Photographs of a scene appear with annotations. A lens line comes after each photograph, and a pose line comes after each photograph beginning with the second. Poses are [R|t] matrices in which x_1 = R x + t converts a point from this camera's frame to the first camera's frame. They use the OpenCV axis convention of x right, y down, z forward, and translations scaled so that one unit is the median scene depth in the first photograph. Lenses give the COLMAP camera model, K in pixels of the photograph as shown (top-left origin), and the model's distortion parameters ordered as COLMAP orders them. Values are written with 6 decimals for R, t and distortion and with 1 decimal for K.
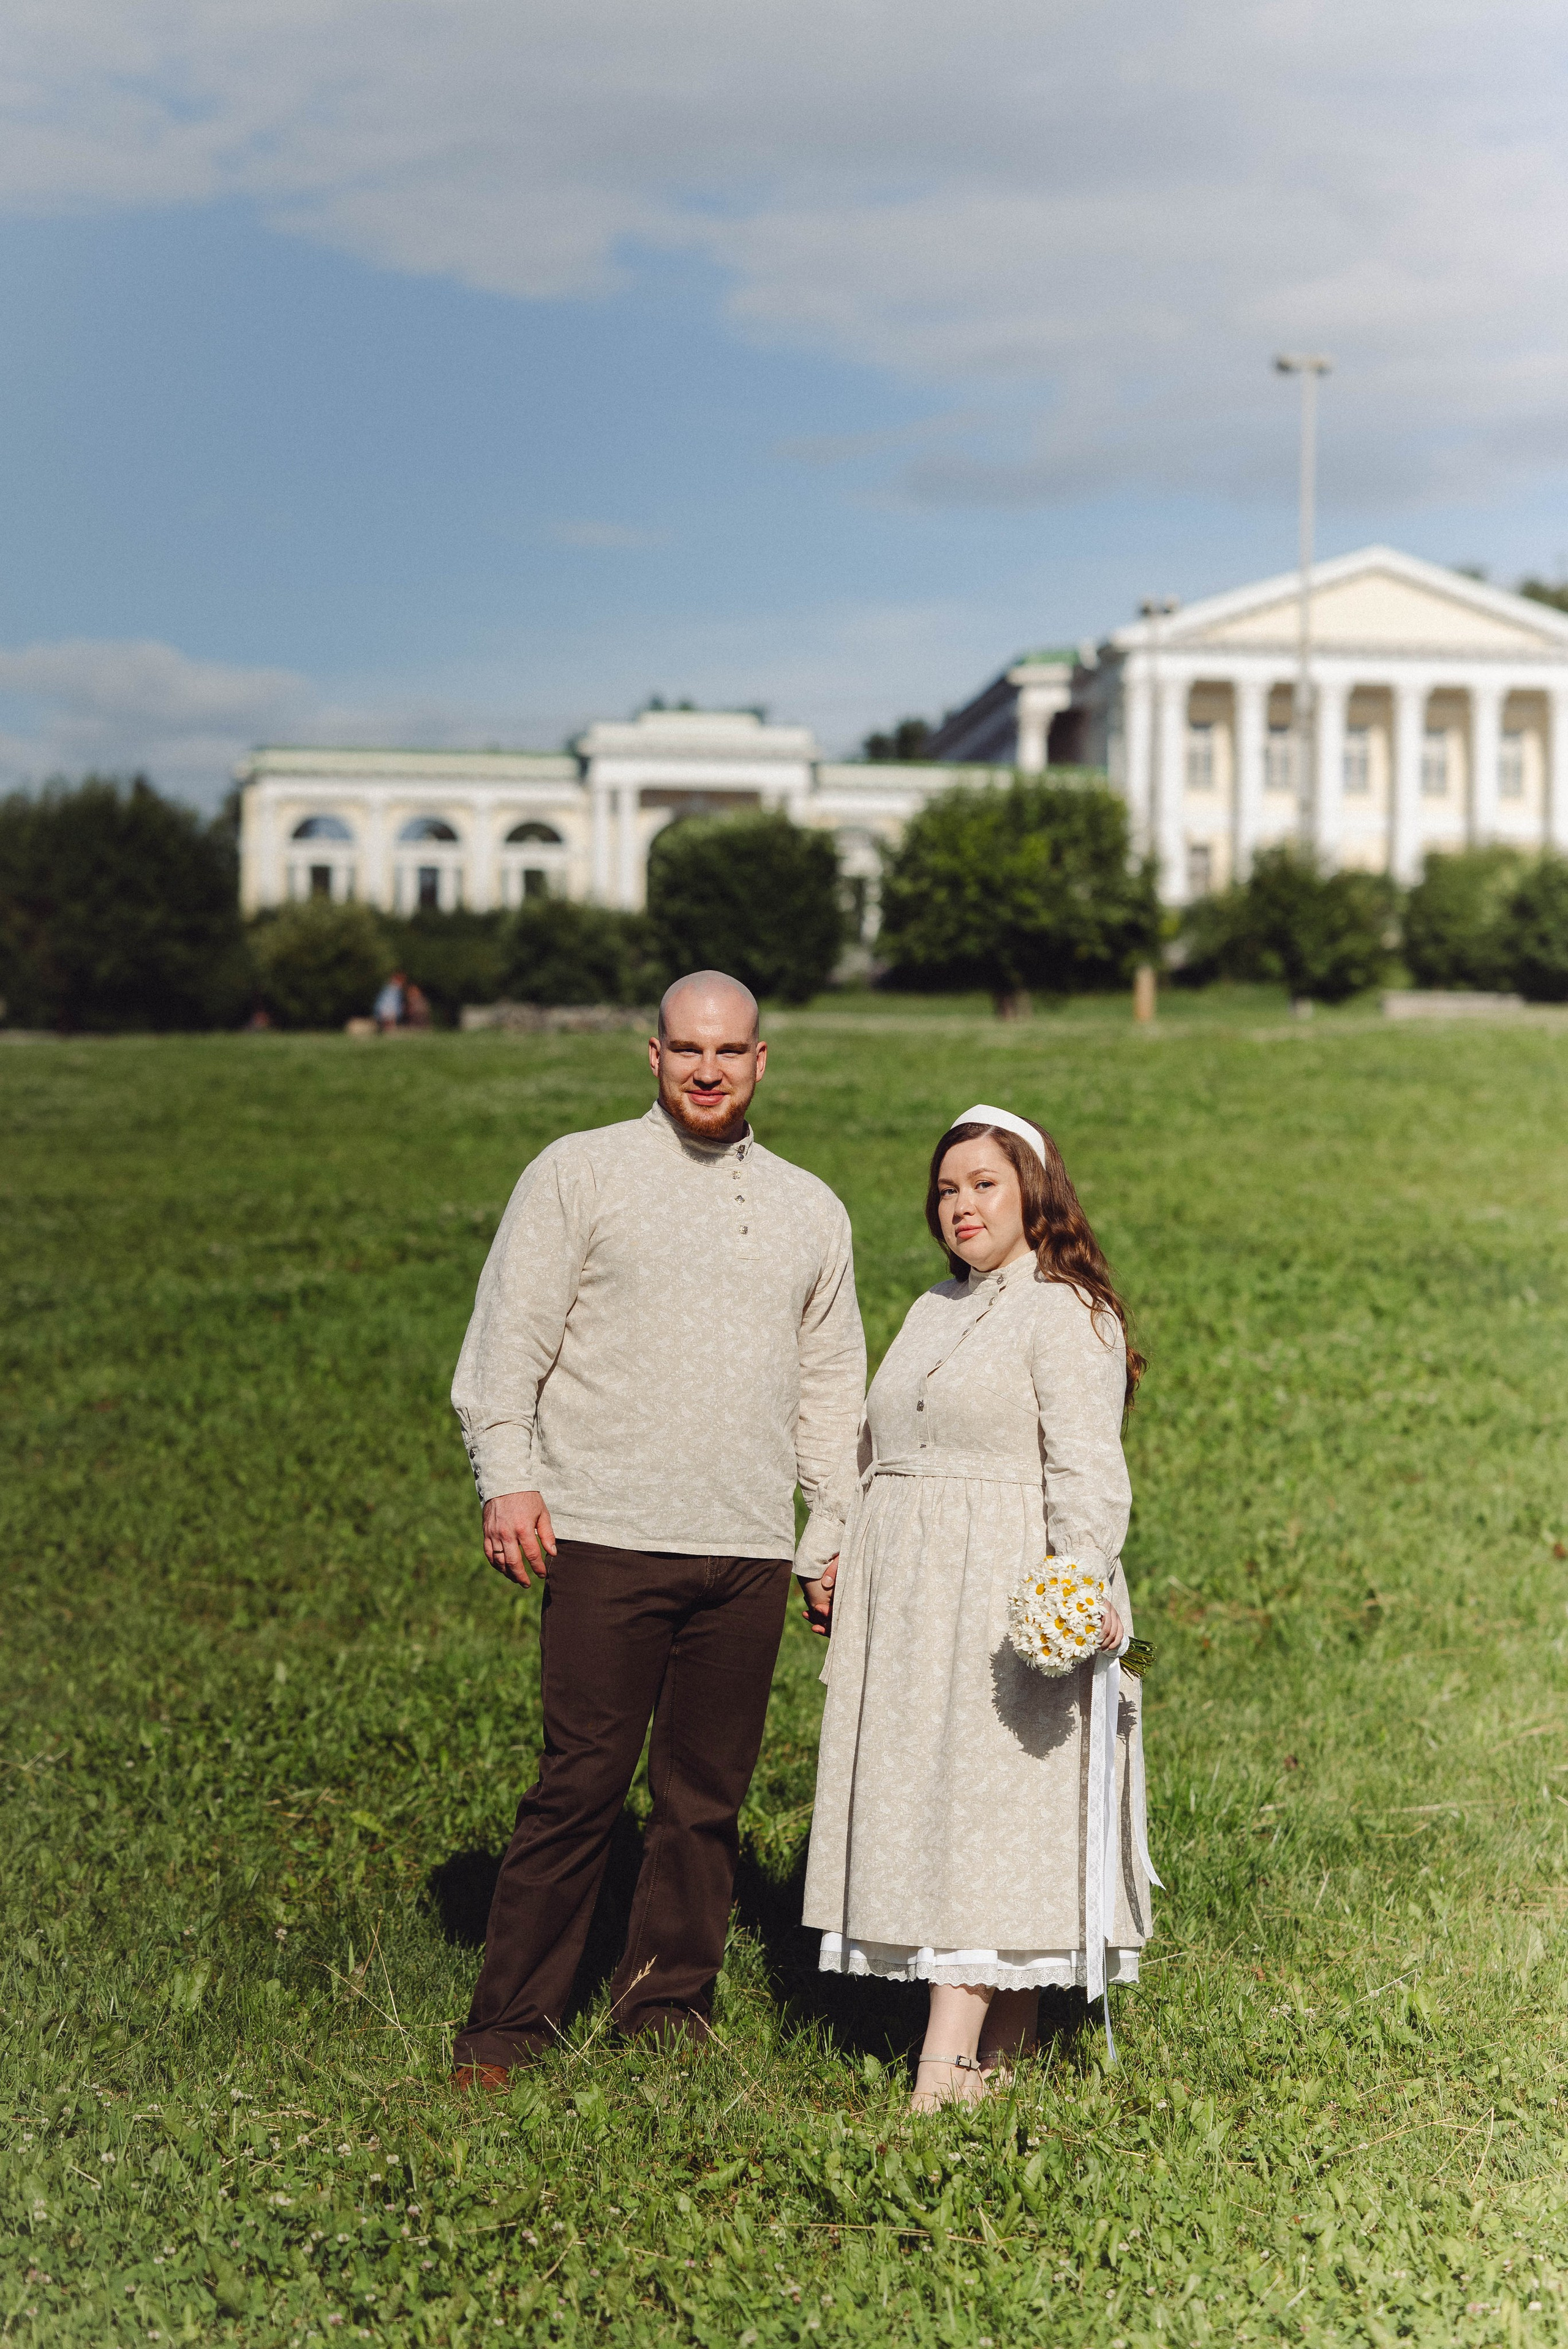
lens RADIAL K [[5226.0, 0, 784.0], [0, 5226.0, 1174.5], [0, 0, 1]] dist [0.077397, 0.230736]
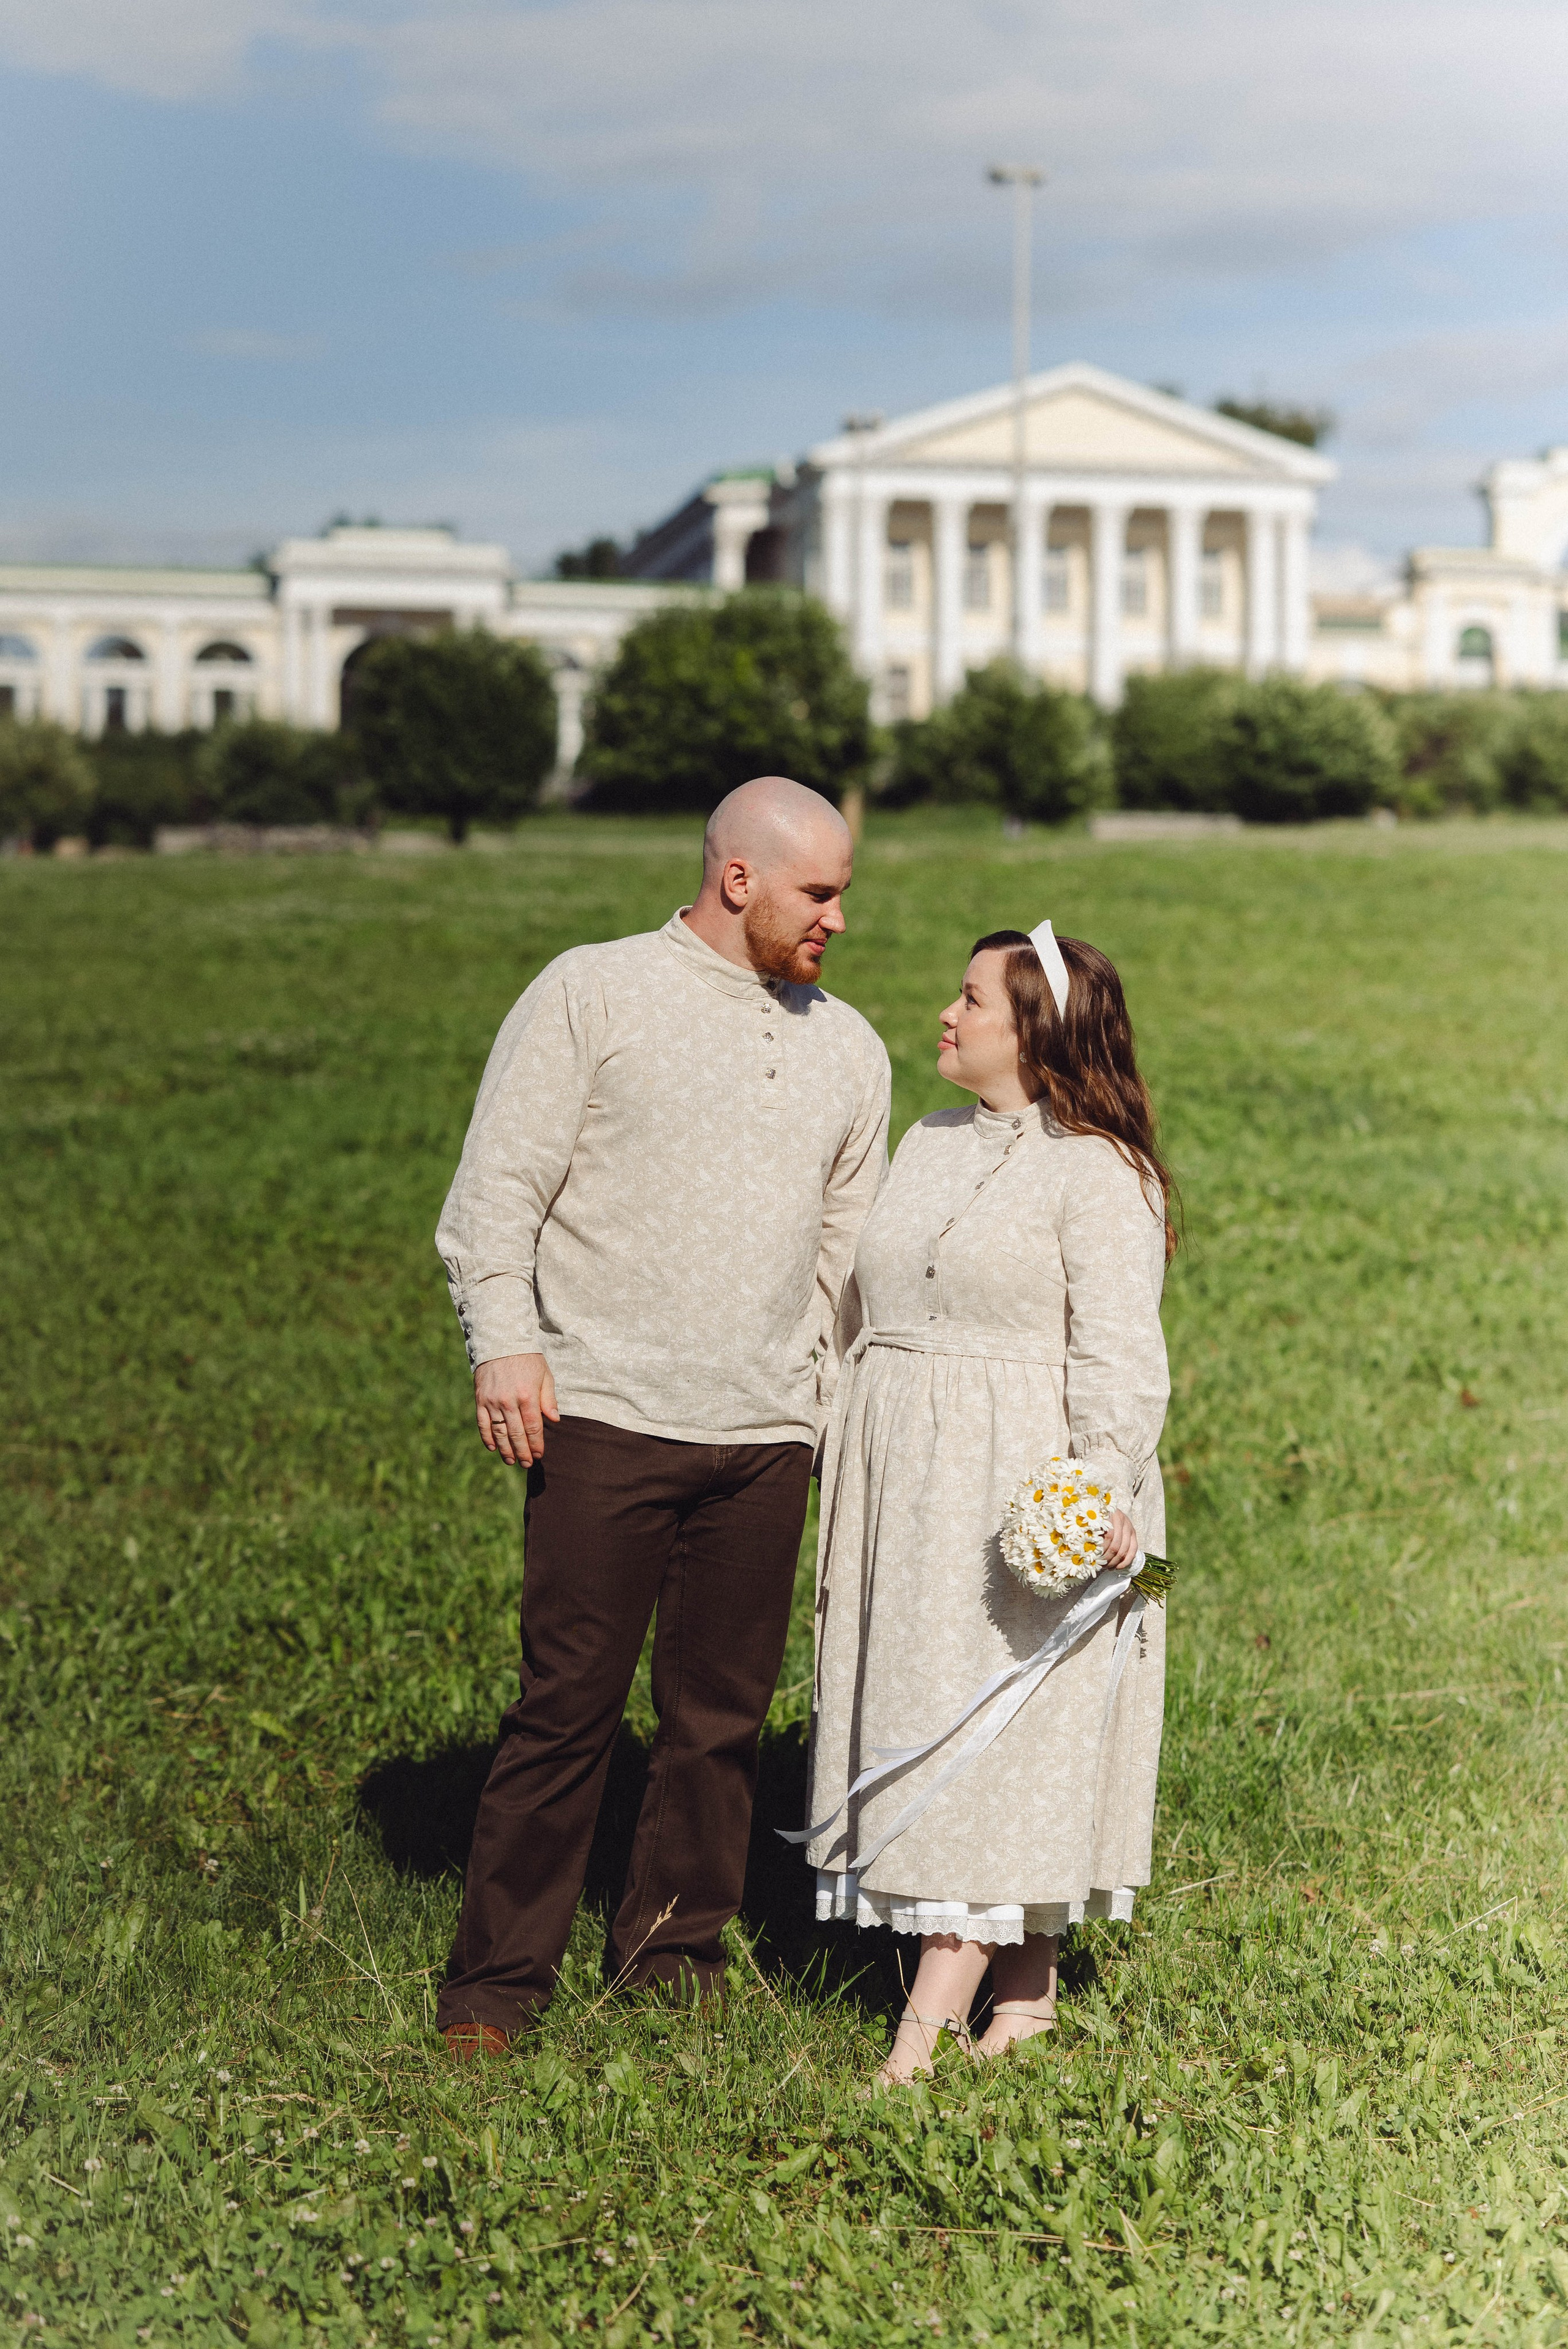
lens RADIAL K [[5226.0, 0, 784.0], [0, 5226.0, 1174.5], [0, 0, 1]] dist [0.077397, 0.230736]
pose [[0.998141, -0.004616, 0.060776, -0.034570], [0.002561, 0.999423, 0.033862, -0.000625], [-0.060897, -0.033643, 0.997577, 0.076931]]
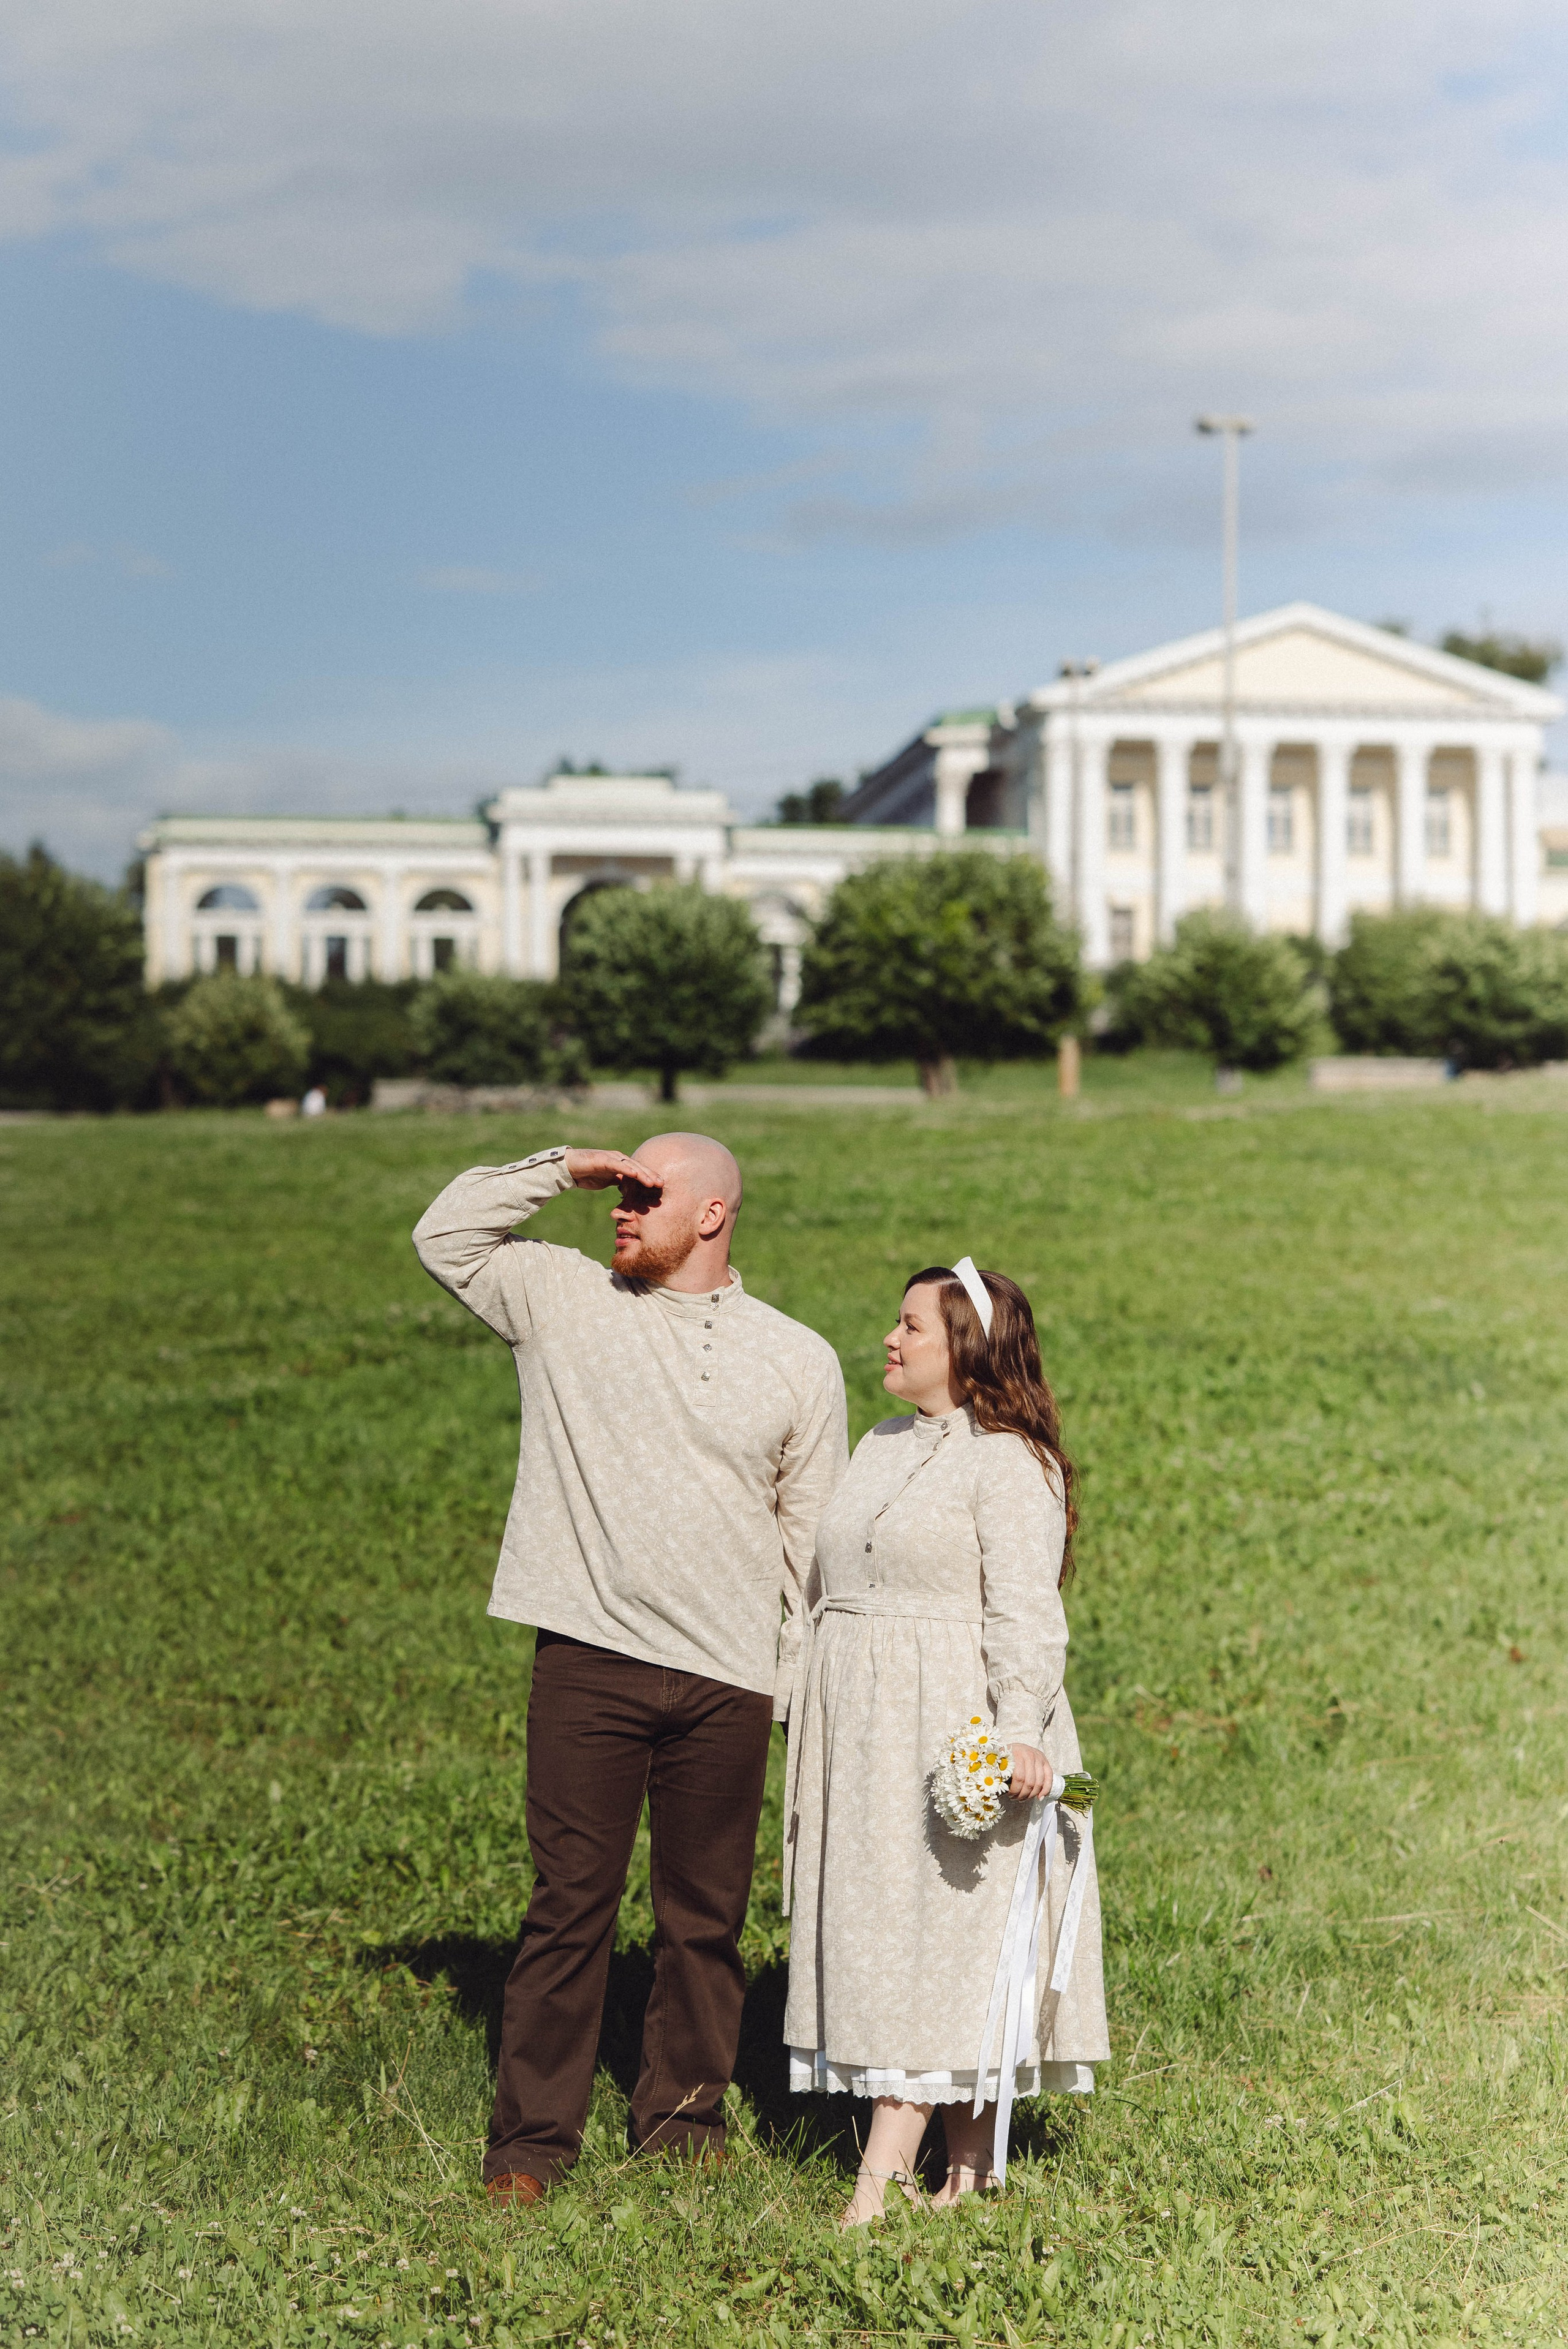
lens RADIAL K [[5348.0, 0, 713.2], [0, 5348.0, 1176.3], [0, 0, 1]] dist [0.069744, 0.222594]
pose [[0.999952, -0.009279, 0.003273, -0.011609], [0.009318, 0.999882, -0.012199, -0.010809], [-0.003160, 0.012229, 0.999920, -0.047436]]
